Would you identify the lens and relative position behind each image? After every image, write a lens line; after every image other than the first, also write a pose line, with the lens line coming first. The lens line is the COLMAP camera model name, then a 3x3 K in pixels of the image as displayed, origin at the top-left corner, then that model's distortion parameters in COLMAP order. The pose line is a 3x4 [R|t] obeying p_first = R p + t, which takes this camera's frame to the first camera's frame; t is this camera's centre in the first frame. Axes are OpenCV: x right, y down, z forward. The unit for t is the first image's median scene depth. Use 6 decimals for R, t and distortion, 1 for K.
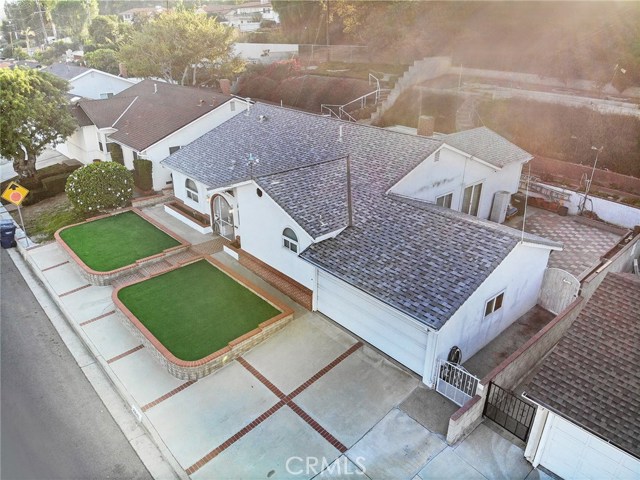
lens RADIAL K [[471.6, 0, 313.5], [0, 471.6, 236.8], [0, 0, 1]] dist [0.125097, -0.277539]
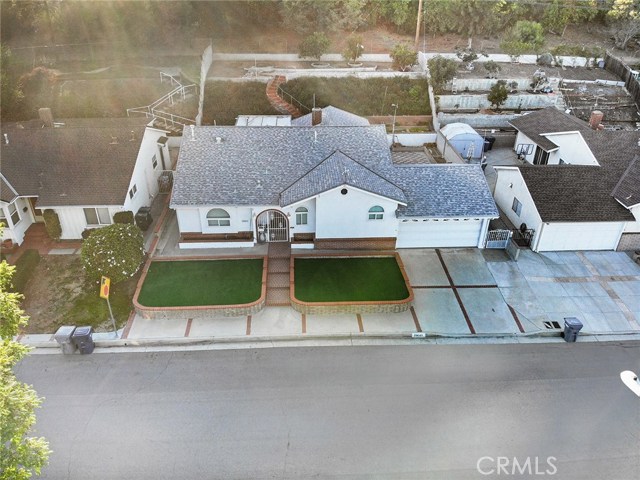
lens RADIAL K [[471.6, 0, 313.5], [0, 471.6, 236.8], [0, 0, 1]] dist [0.125097, -0.277539]
pose [[0.632017, -0.396986, 0.665550, -1.217418], [0.321247, 0.915770, 0.241174, -0.354228], [-0.705234, 0.061380, 0.706313, 0.061728]]
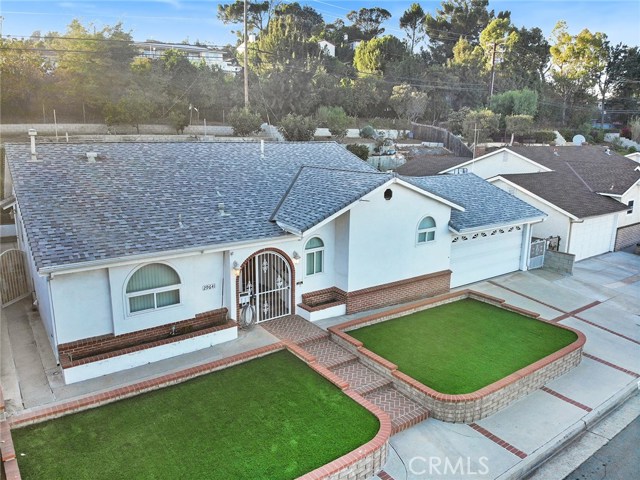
lens RADIAL K [[471.6, 0, 313.5], [0, 471.6, 236.8], [0, 0, 1]] dist [0.125097, -0.277539]
pose [[0.105889, -0.220170, 0.969697, -0.970691], [0.403598, 0.900758, 0.160445, -0.218188], [-0.908788, 0.374379, 0.184241, 1.022829]]
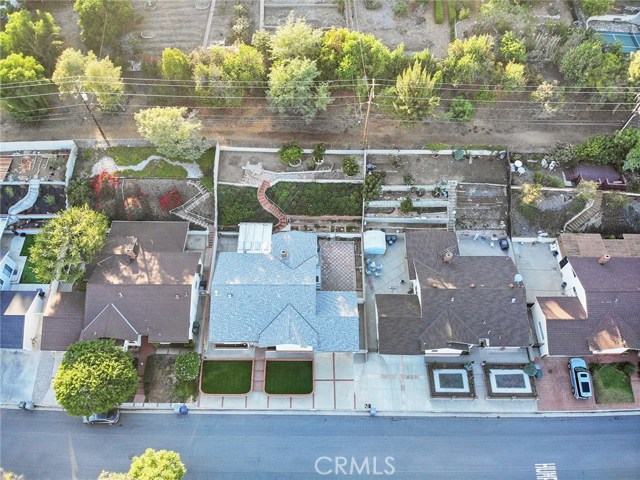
lens RADIAL K [[471.6, 0, 313.5], [0, 471.6, 236.8], [0, 0, 1]] dist [0.125097, -0.277539]
pose [[0.667975, -0.643991, 0.372941, -0.742677], [0.308875, 0.695855, 0.648369, -2.647464], [-0.677057, -0.317902, 0.663726, -1.007426]]
